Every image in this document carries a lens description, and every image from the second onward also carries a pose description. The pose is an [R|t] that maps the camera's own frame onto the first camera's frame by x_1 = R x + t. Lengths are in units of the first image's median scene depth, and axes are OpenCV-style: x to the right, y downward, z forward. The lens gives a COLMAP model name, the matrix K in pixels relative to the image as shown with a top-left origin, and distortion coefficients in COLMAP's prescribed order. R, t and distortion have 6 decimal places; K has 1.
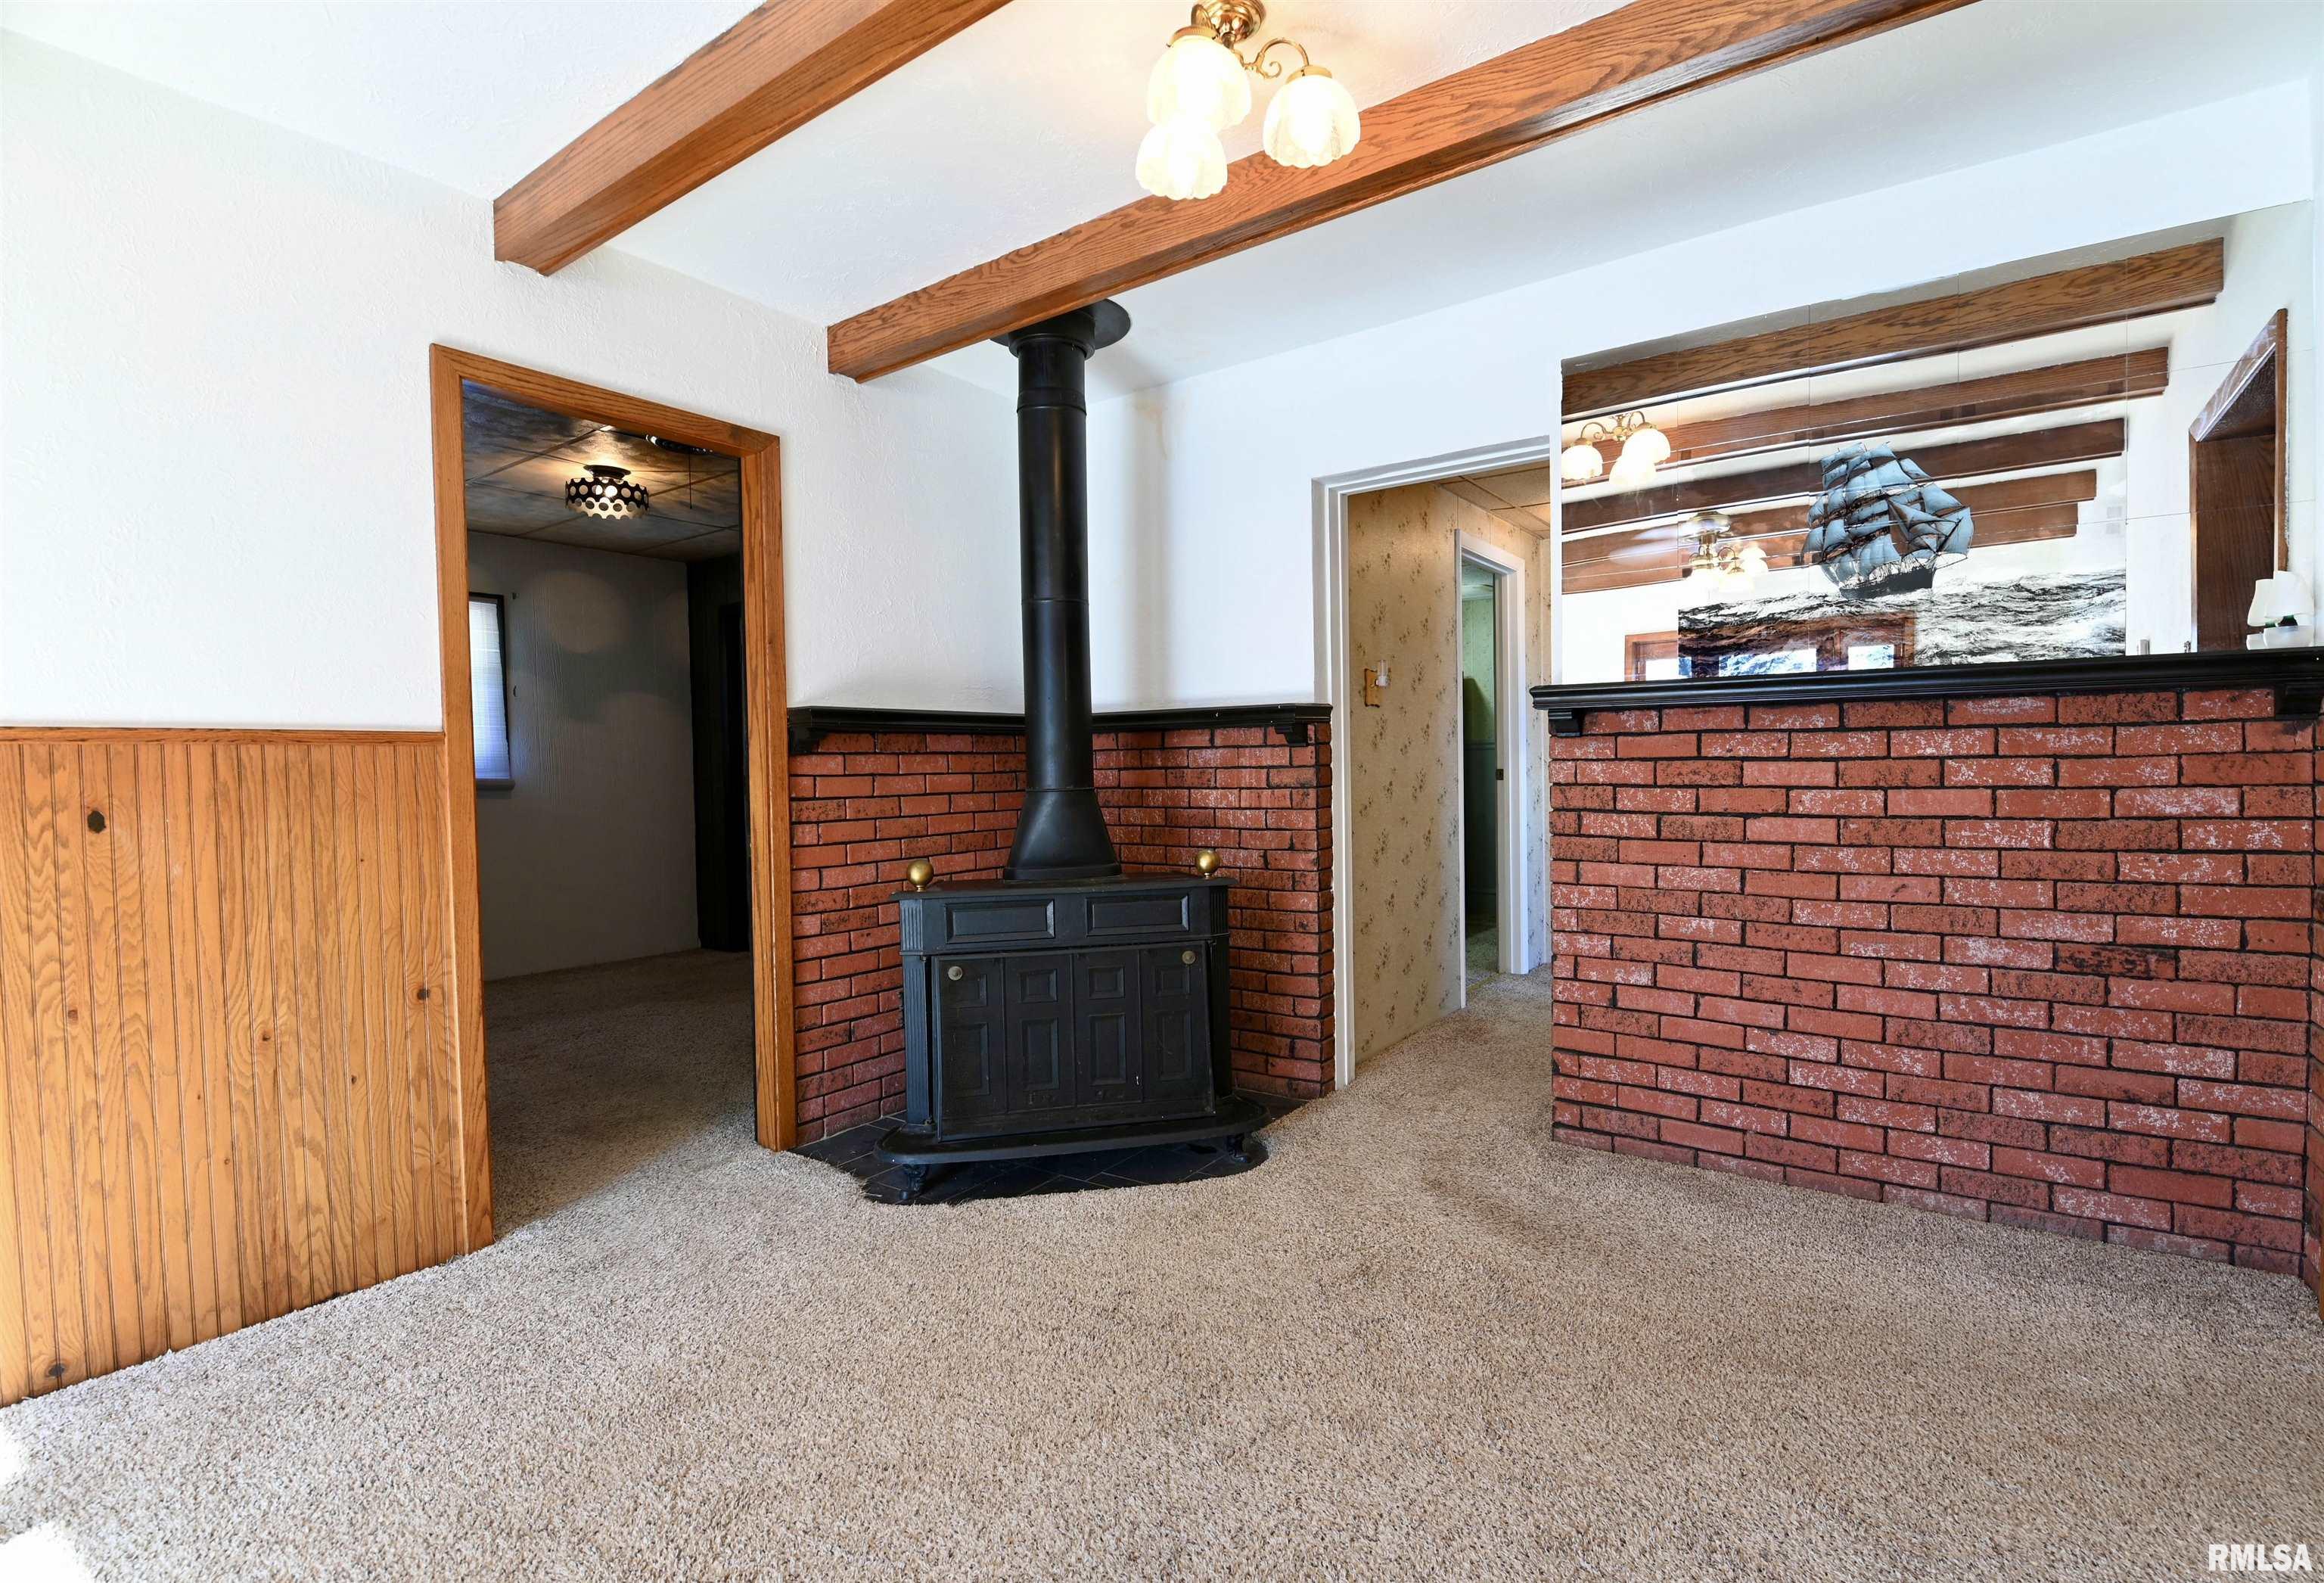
lens RADIAL K [[1064.4, 0, 1211.6], [0, 1064.4, 796.7], [0, 0, 1]] dist [-0.004479, -0.002626]
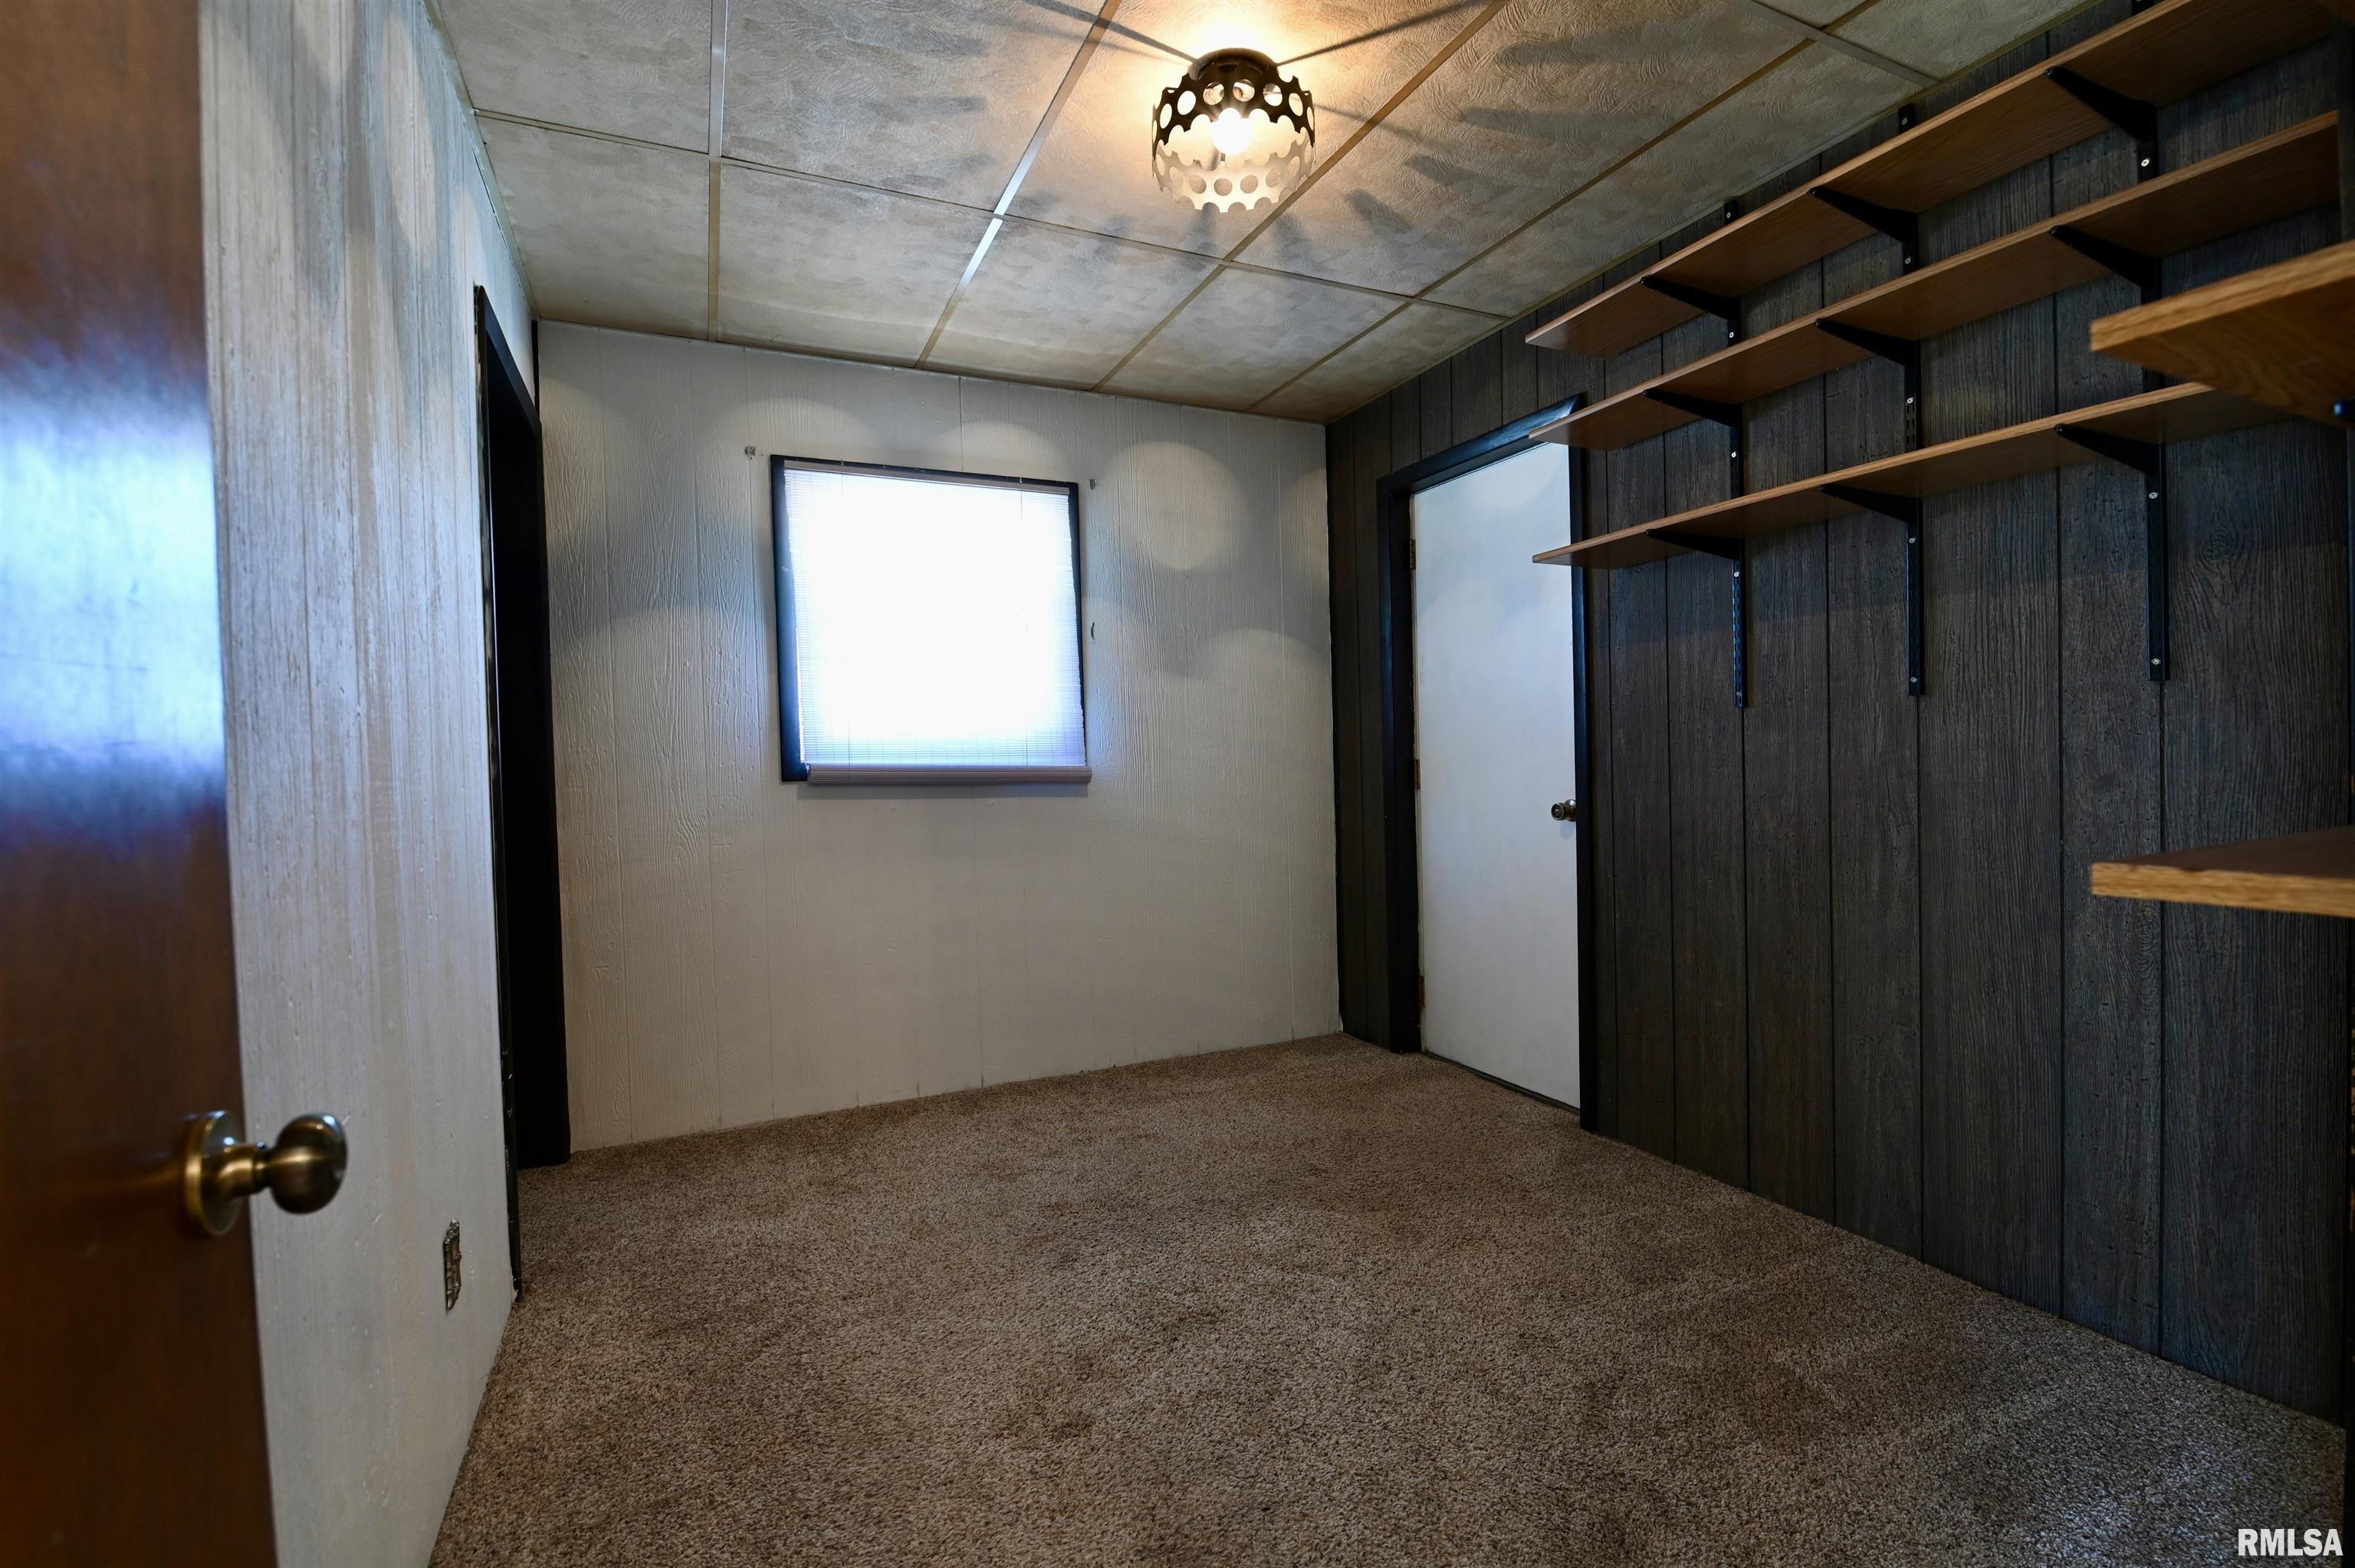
lens RADIAL K [[1047.1, 0, 1180.7], [0, 1047.1, 781.5], [0, 0, 1]] dist [-0.011708, -0.001785]
pose [[0.859520, 0.002935, -0.511094, -0.270237], [-0.003836, 0.999992, -0.000708, -0.006528], [0.511088, 0.002569, 0.859524, 0.456129]]
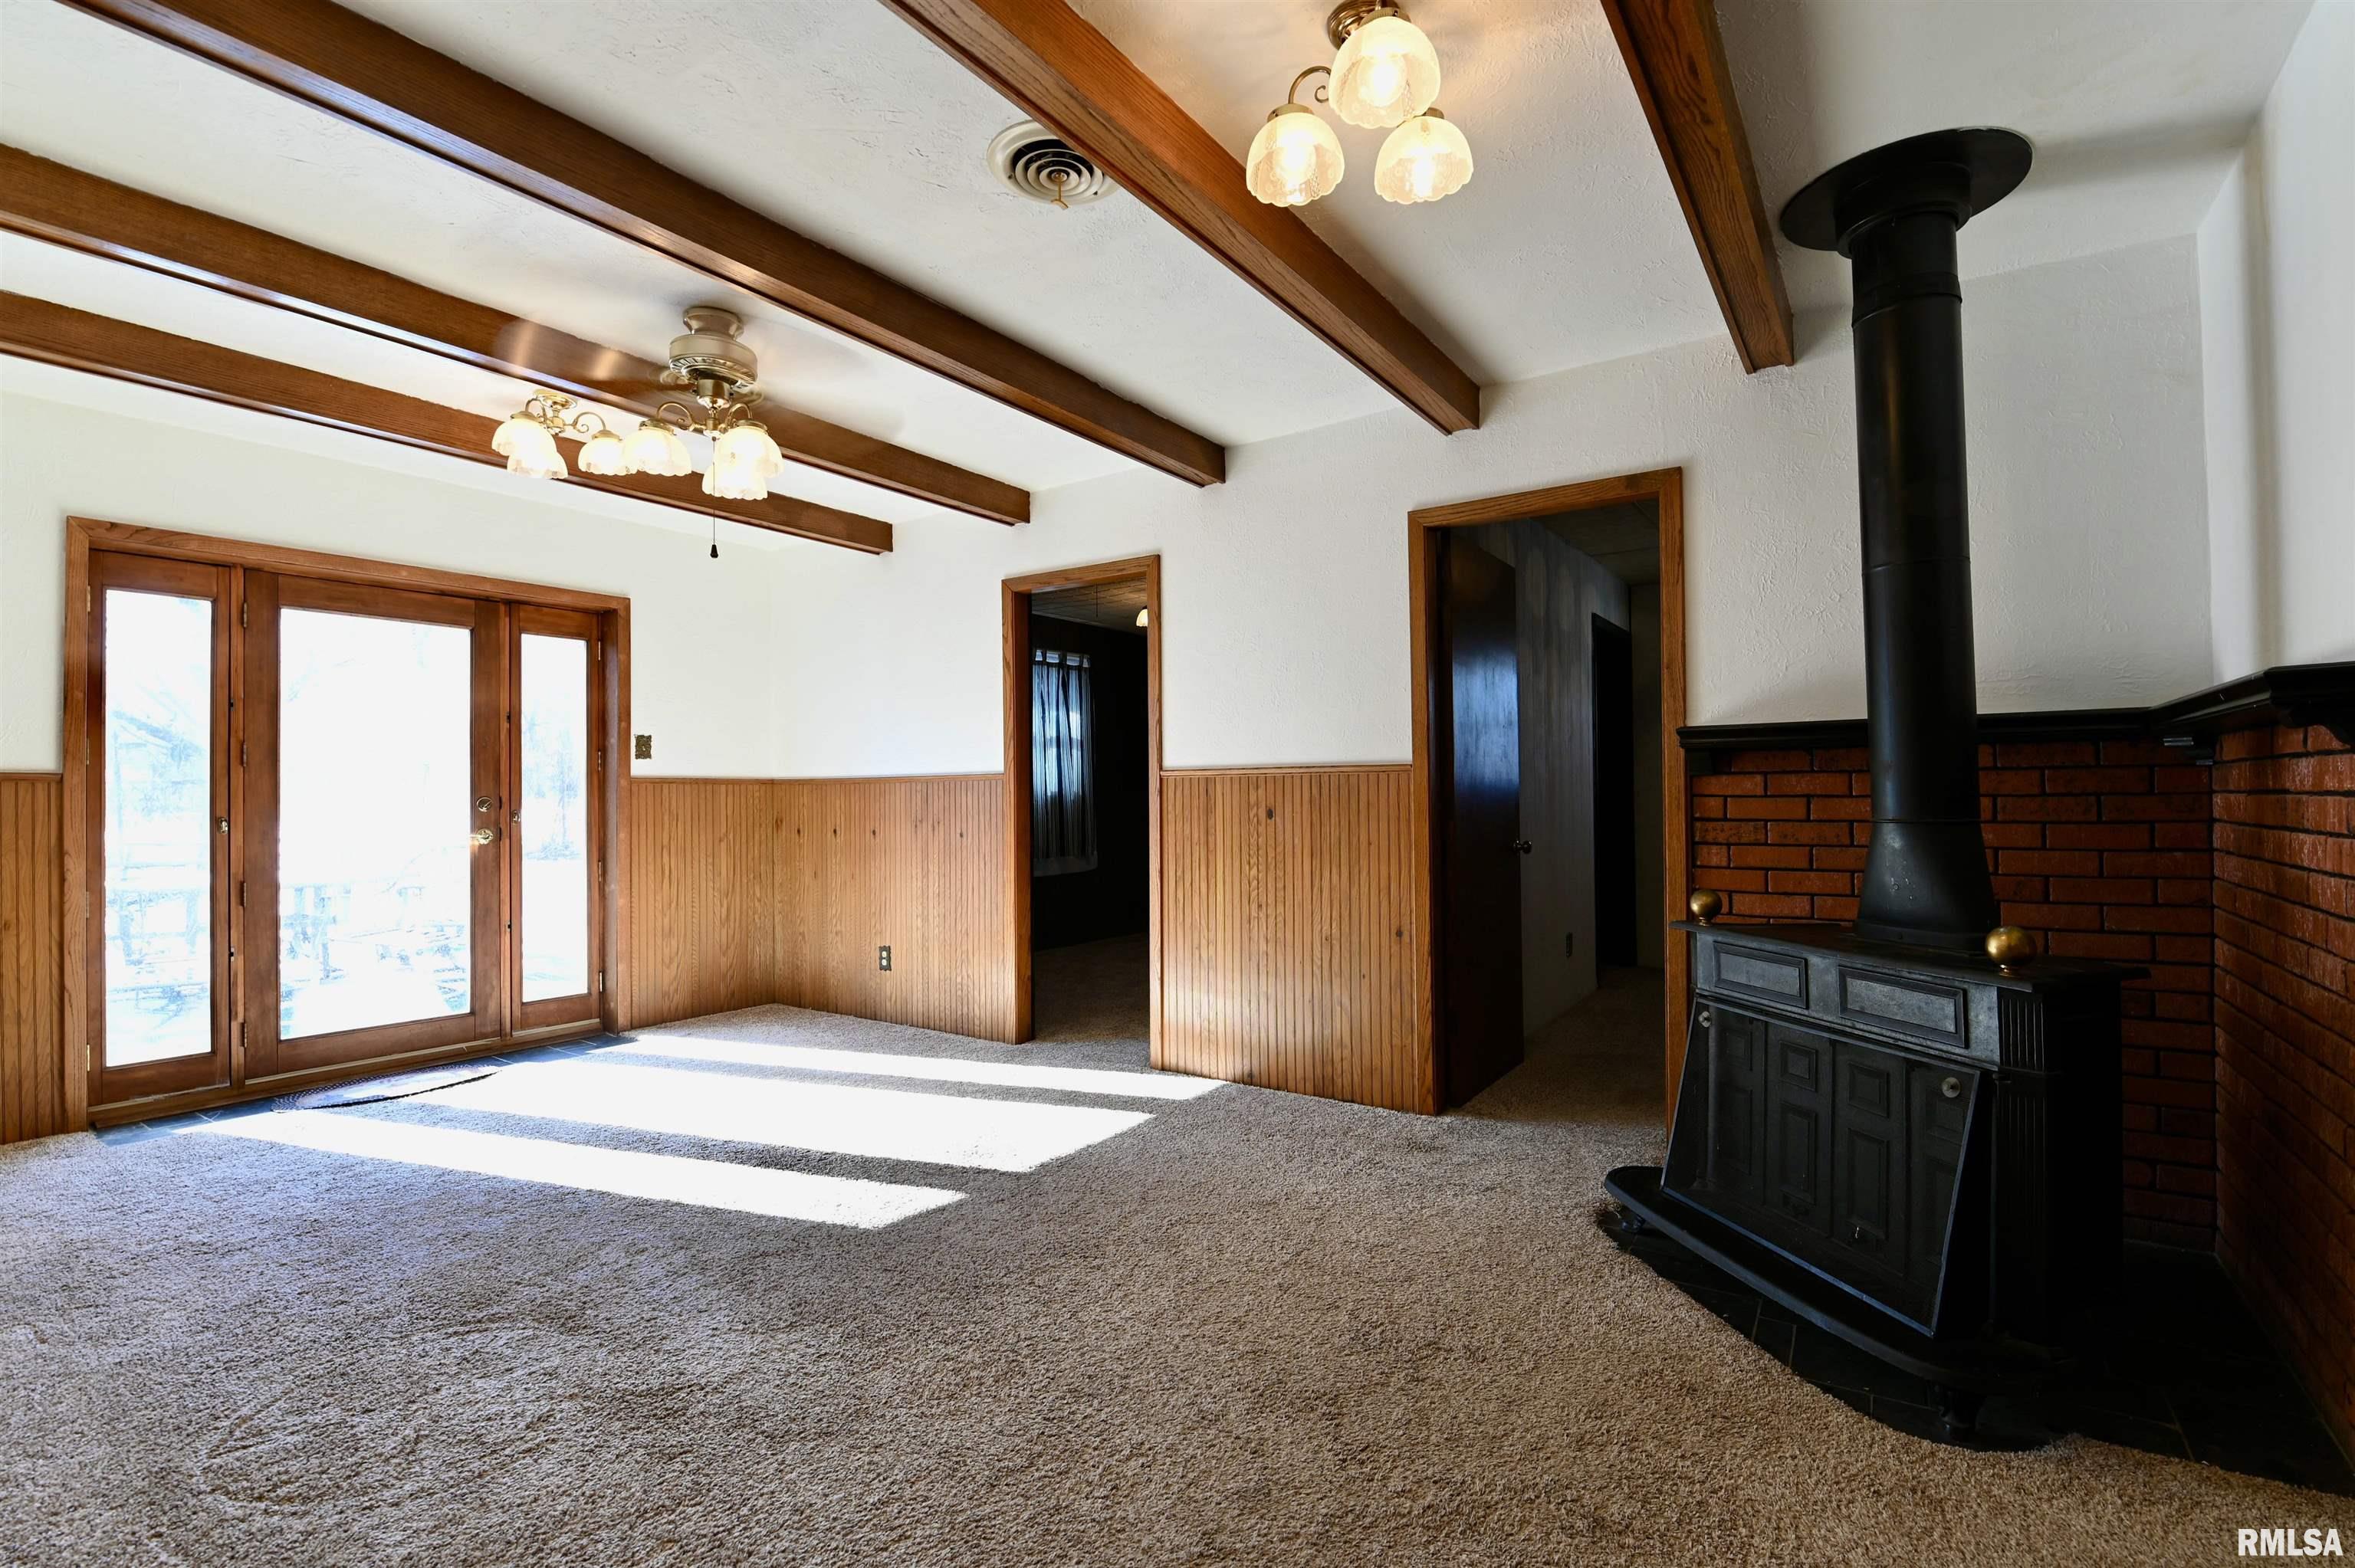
lens RADIAL K [[1047.1, 0, 1193.8], [0, 1047.1, 784.3], [0, 0, 1]] dist [-0.011708, -0.001785]
pose [[0.008199, 0.007315, -0.999940, 0.706718], [-0.022056, 0.999731, 0.007132, -0.032617], [0.999723, 0.021997, 0.008358, 0.618571]]
